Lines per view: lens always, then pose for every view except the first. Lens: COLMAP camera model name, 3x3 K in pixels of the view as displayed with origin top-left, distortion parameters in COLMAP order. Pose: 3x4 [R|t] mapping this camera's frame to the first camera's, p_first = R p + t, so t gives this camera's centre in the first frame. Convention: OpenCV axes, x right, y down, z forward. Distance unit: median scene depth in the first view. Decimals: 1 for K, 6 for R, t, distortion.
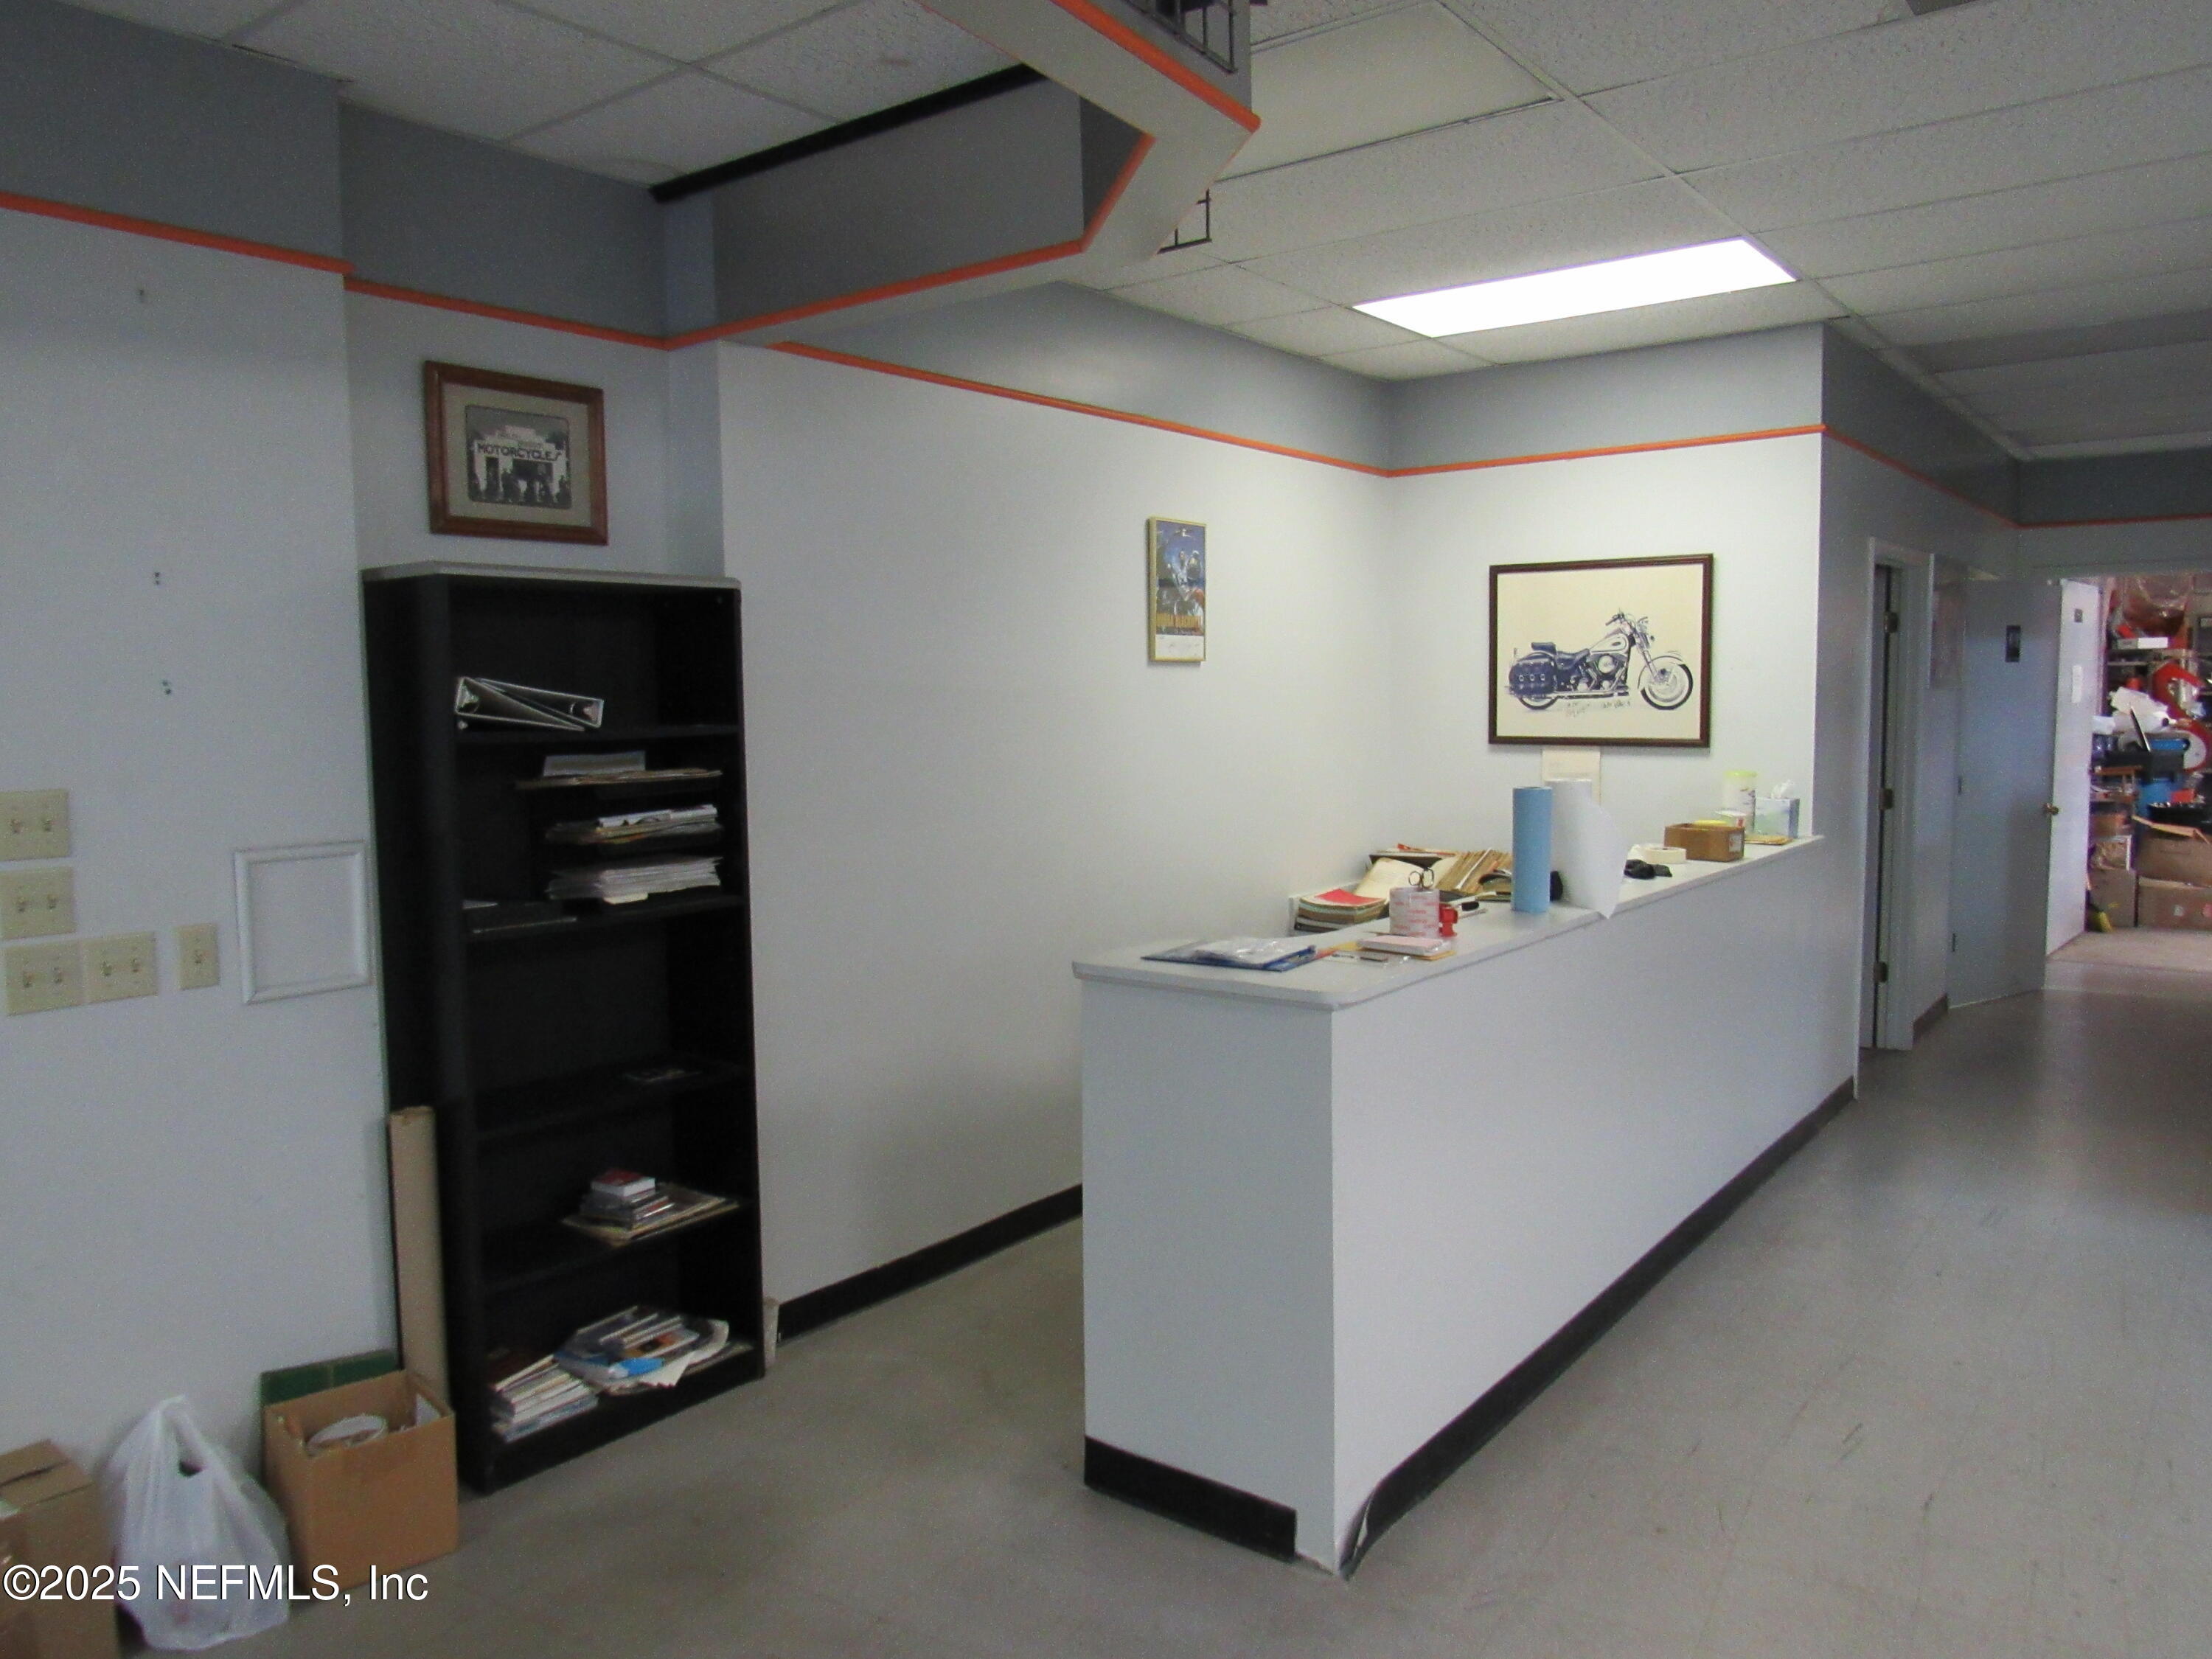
lens RADIAL K [[1566.2, 0, 1106.0], [0, 1566.2, 829.5], [0, 0, 1]] dist [-0.004395, -0.002469]
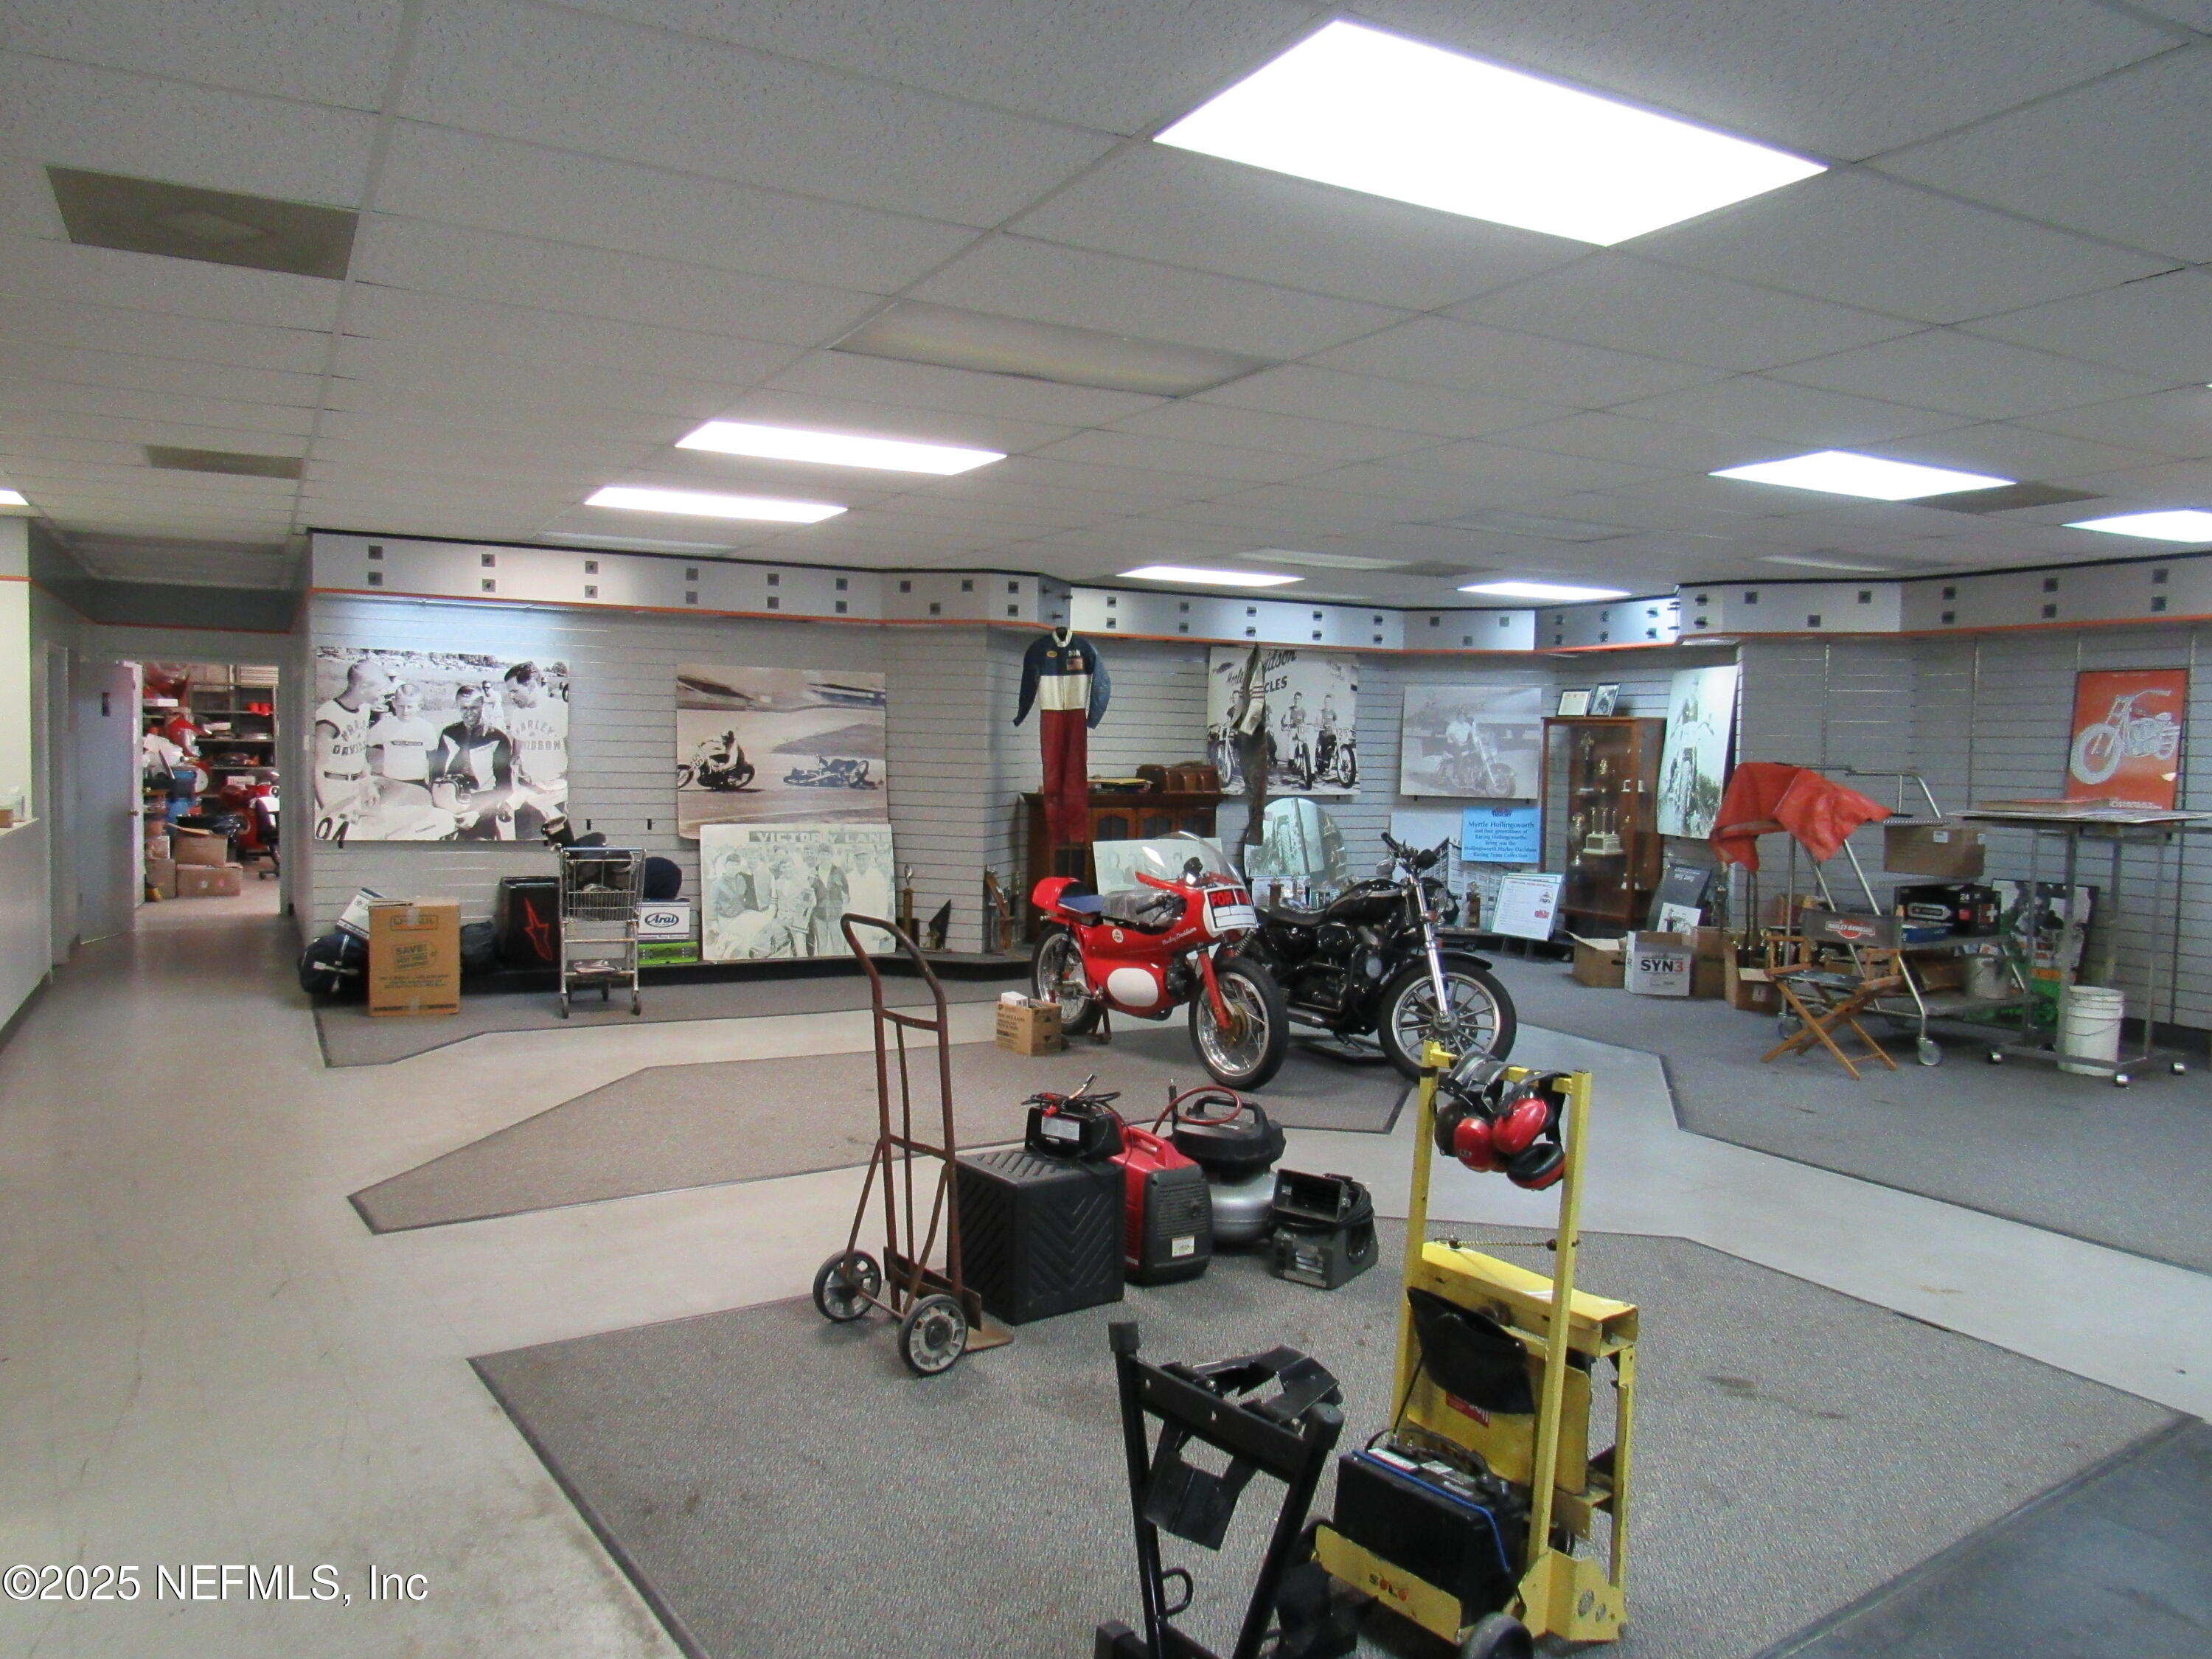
lens RADIAL K [[1566.2, 0, 1106.0], [0, 1566.2, 829.5], [0, 0, 1]] dist [-0.004395, -0.002469]
pose [[0.400387, -0.028735, 0.915896, -0.330798], [0.054512, 0.998485, 0.007496, 0.034924], [-0.914723, 0.046926, 0.401346, -0.385946]]
